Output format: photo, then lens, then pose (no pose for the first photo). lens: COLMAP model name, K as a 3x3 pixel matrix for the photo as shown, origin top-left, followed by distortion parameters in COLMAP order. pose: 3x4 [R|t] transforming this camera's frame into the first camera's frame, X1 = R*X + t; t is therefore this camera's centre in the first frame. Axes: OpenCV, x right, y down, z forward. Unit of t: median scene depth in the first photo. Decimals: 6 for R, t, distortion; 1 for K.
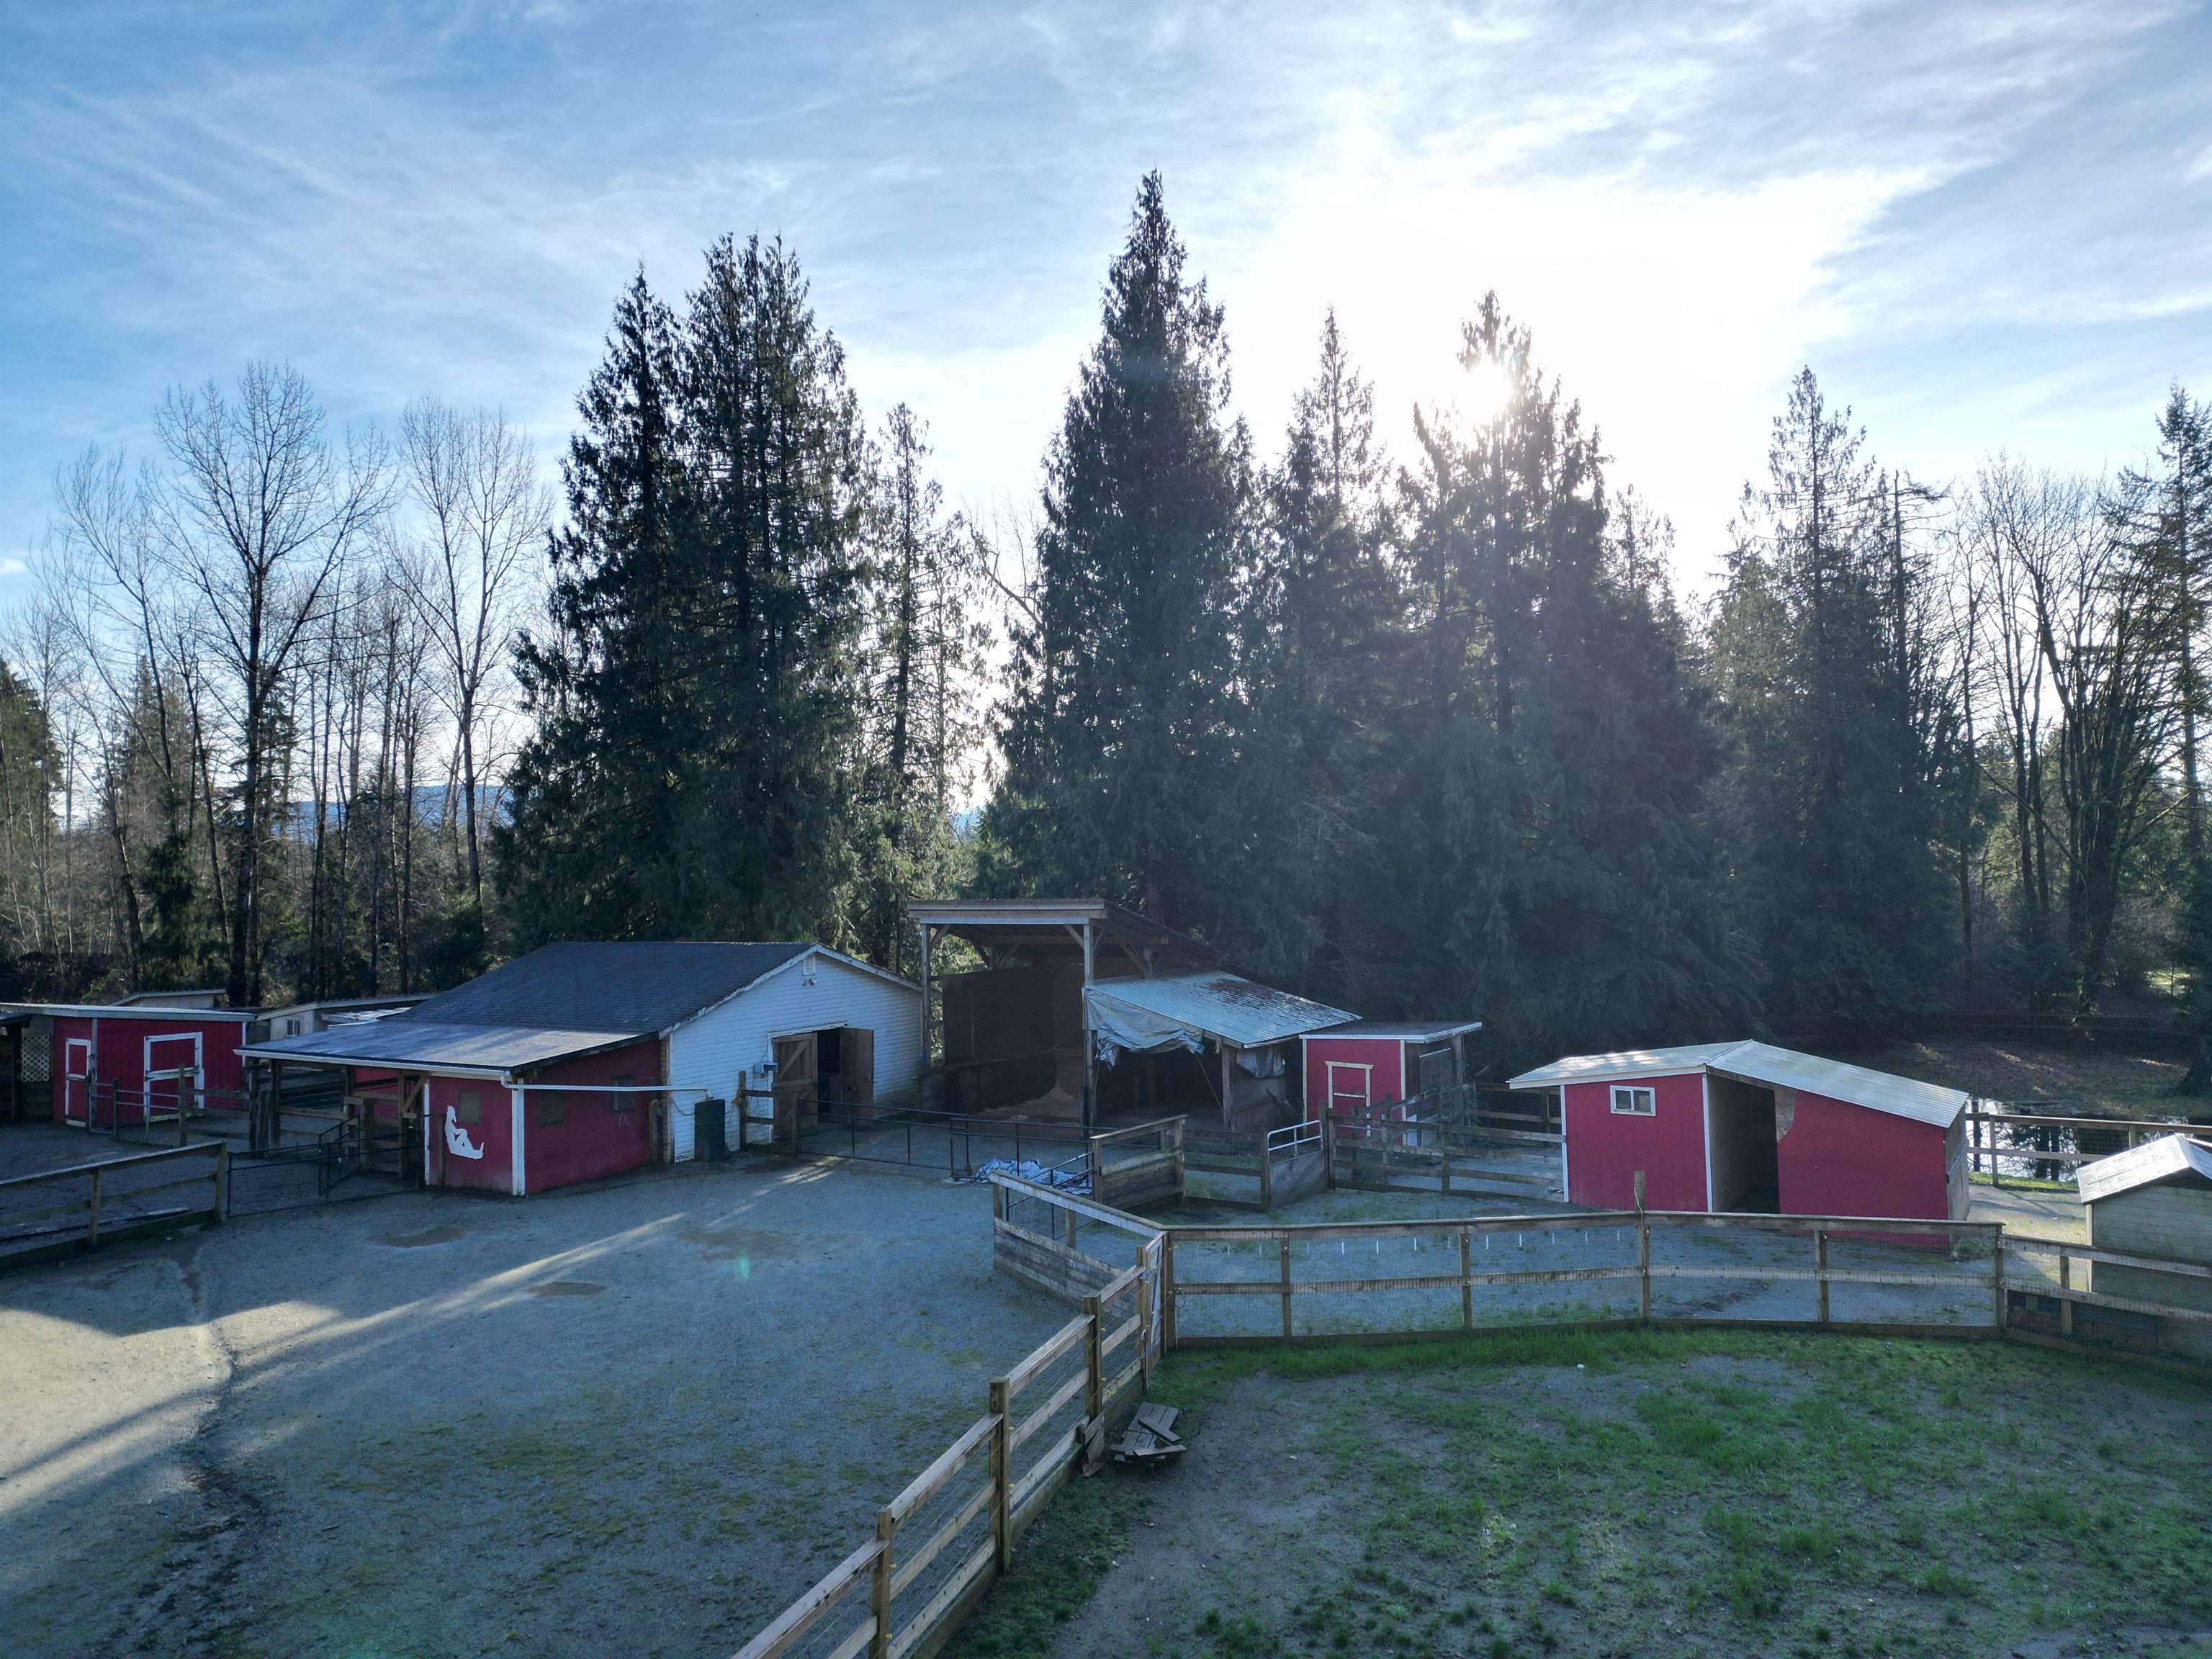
lens RADIAL K [[1535.8, 0, 1097.5], [0, 1535.8, 842.5], [0, 0, 1]] dist [0.068602, -0.057575]
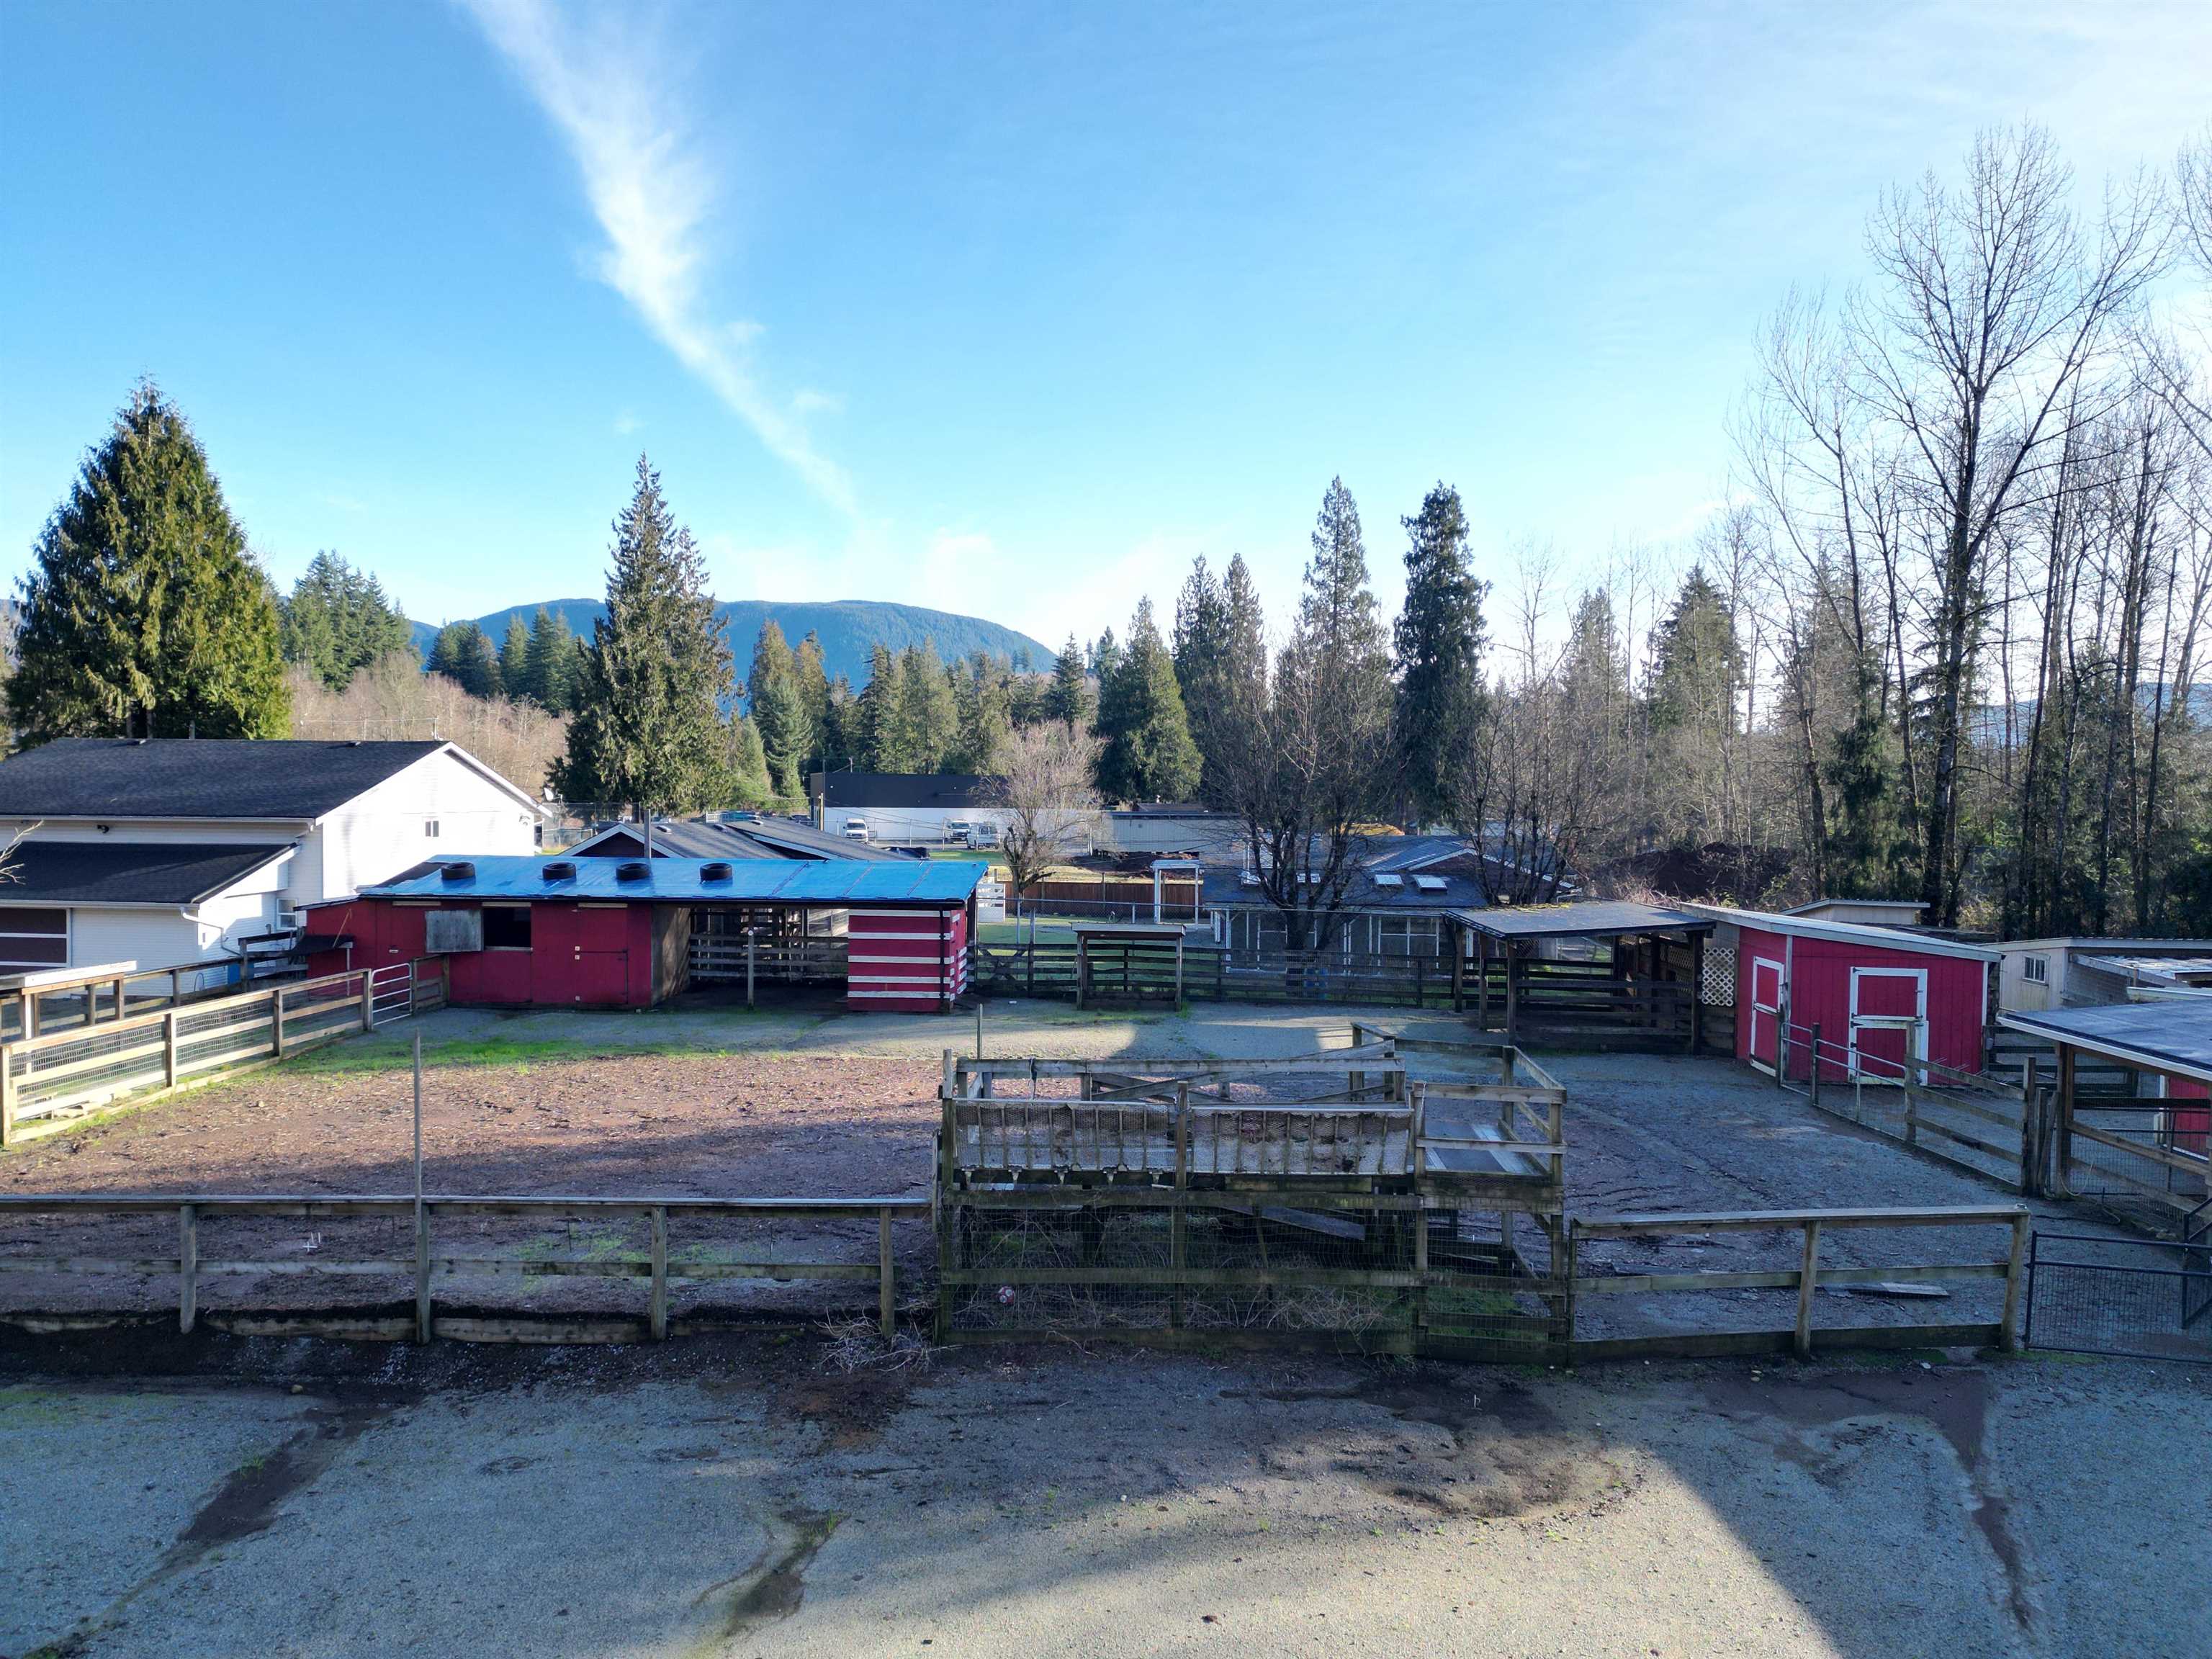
lens RADIAL K [[1535.8, 0, 1110.0], [0, 1535.8, 820.3], [0, 0, 1]] dist [0.068602, -0.057575]
pose [[0.564970, 0.045497, -0.823856, -0.112718], [-0.007121, 0.998710, 0.050269, 0.011519], [0.825081, -0.022534, 0.564565, 0.164315]]
